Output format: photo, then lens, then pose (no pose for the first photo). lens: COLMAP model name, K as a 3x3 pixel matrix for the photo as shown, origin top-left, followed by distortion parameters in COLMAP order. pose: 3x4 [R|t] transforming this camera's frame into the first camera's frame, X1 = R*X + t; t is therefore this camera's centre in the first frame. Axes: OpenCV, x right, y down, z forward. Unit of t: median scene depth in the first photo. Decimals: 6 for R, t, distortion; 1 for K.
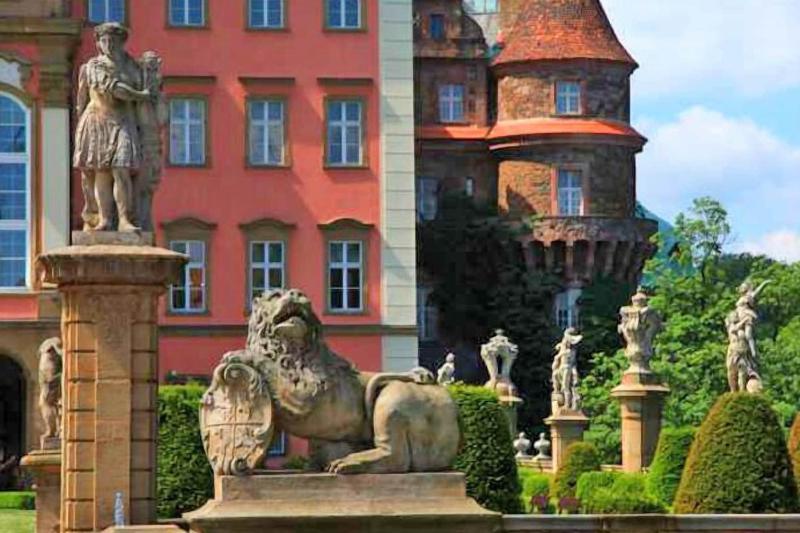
lens RADIAL K [[1825.9, 0, 400.0], [0, 1825.9, 266.5], [0, 0, 1]] dist [0.062399, 0.366197]
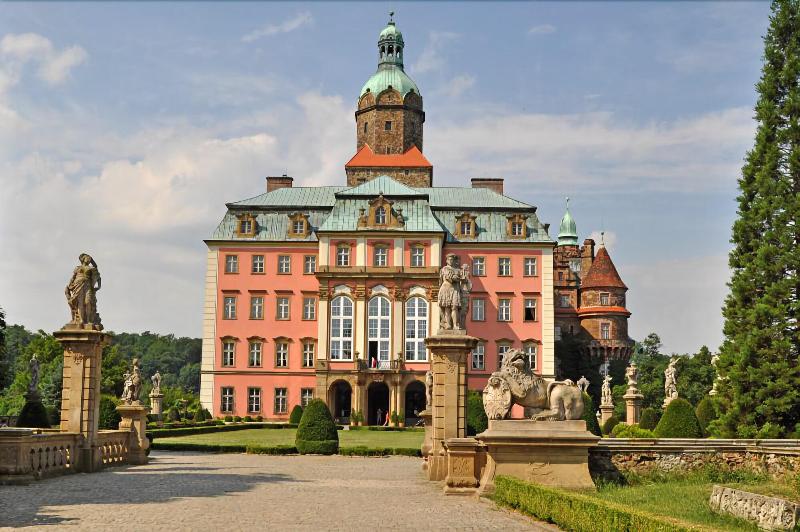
lens RADIAL K [[925.6, 0, 400.0], [0, 925.6, 266.0], [0, 0, 1]] dist [-0.147899, -0.002890]
pose [[0.979868, -0.002072, -0.199637, 0.058744], [-0.006754, 0.999030, -0.043519, -0.072999], [0.199534, 0.043991, 0.978903, -0.500341]]
